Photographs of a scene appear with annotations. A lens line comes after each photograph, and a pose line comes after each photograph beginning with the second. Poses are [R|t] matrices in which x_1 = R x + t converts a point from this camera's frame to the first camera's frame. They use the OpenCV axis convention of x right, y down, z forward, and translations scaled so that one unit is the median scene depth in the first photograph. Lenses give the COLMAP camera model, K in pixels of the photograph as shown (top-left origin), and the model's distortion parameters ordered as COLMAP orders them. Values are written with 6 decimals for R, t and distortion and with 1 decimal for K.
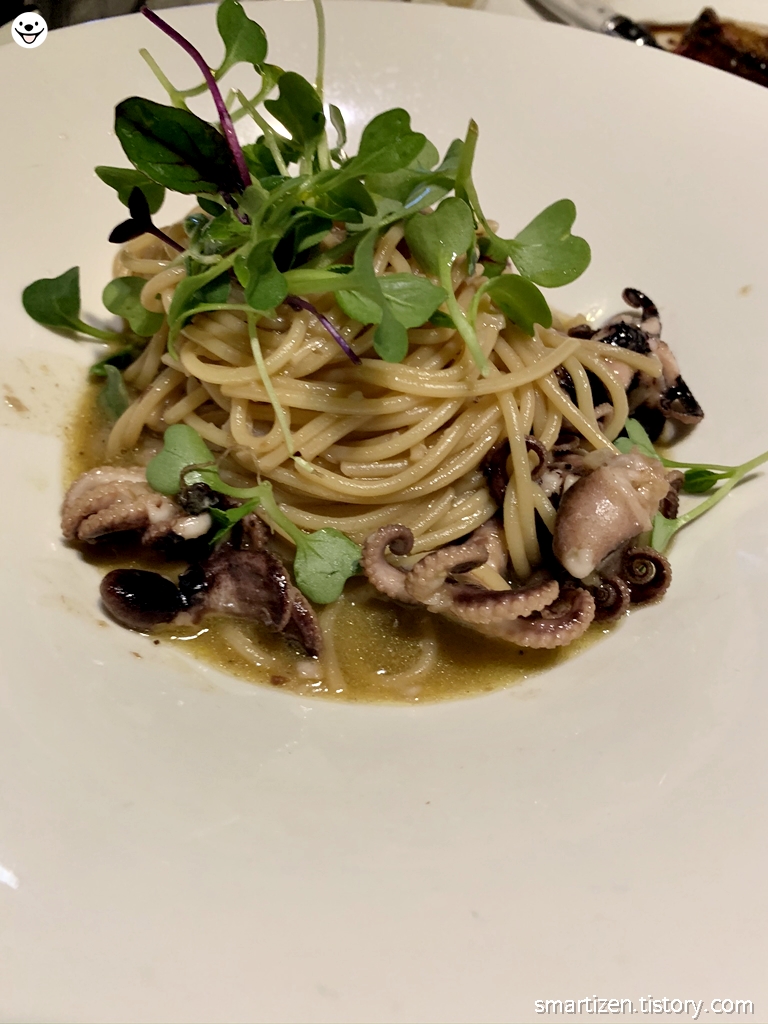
lens RADIAL K [[784.1, 0, 376.2], [0, 784.1, 512.5], [0, 0, 1]] dist [0.084411, -0.305824]
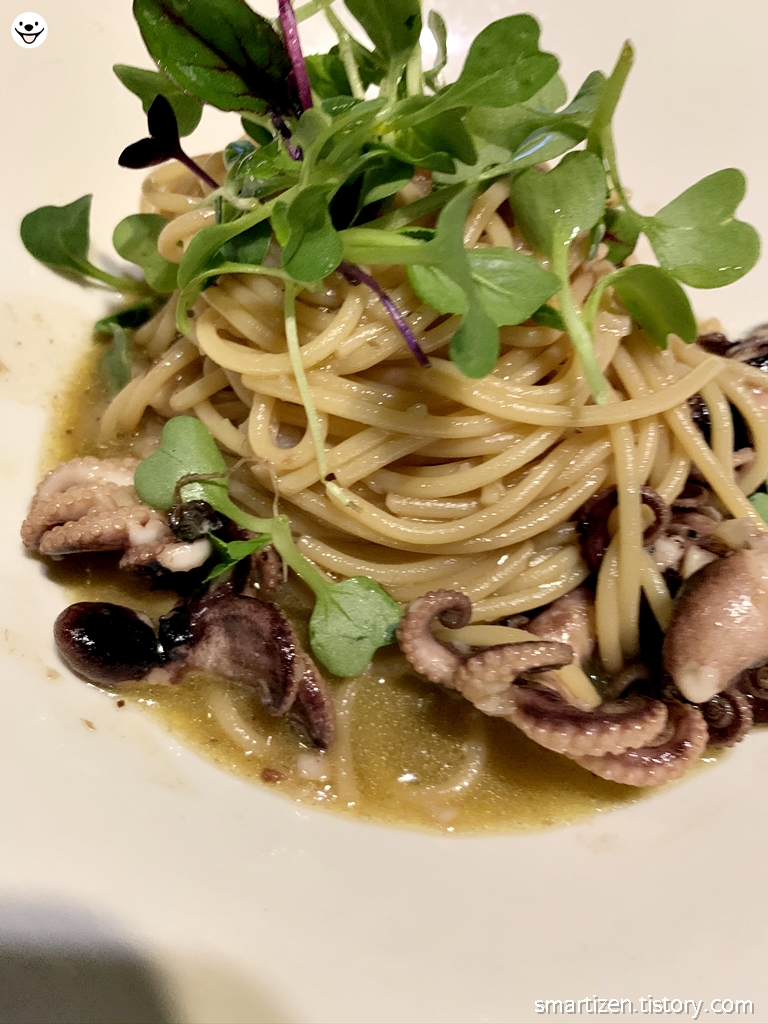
lens RADIAL K [[806.9, 0, 384.0], [0, 806.9, 512.0], [0, 0, 1]] dist [0.003085, -0.080697]
pose [[0.991328, 0.120201, -0.053101, -0.005797], [-0.117286, 0.991576, 0.054971, -0.088496], [0.059262, -0.048267, 0.997075, 0.234017]]
